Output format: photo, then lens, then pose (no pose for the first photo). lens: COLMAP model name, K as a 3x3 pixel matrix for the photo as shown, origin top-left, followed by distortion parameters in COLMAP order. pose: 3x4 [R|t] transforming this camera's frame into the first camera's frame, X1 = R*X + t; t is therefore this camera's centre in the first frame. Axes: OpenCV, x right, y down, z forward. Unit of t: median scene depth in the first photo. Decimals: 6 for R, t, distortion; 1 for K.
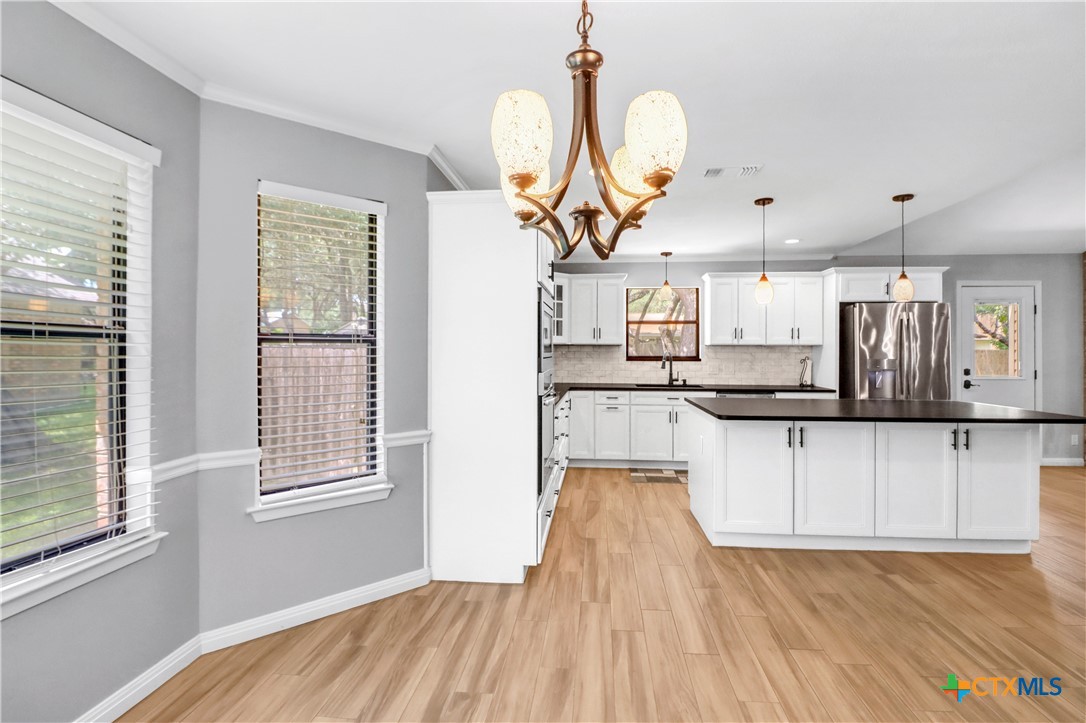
lens RADIAL K [[517.6, 0, 550.1], [0, 517.6, 351.9], [0, 0, 1]] dist [-0.001519, -0.005385]
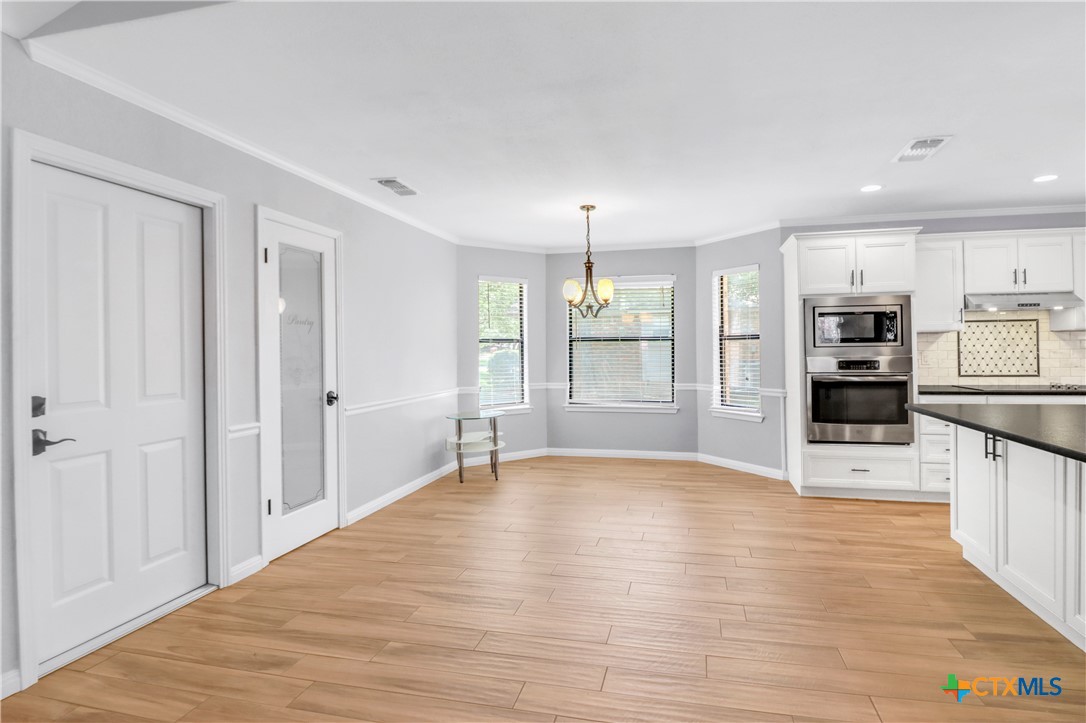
lens RADIAL K [[517.6, 0, 582.3], [0, 517.6, 342.7], [0, 0, 1]] dist [-0.001519, -0.005385]
pose [[-0.122336, -0.008253, -0.992454, 0.755898], [0.009098, 0.999914, -0.009436, 0.004172], [0.992447, -0.010184, -0.122250, 0.274267]]
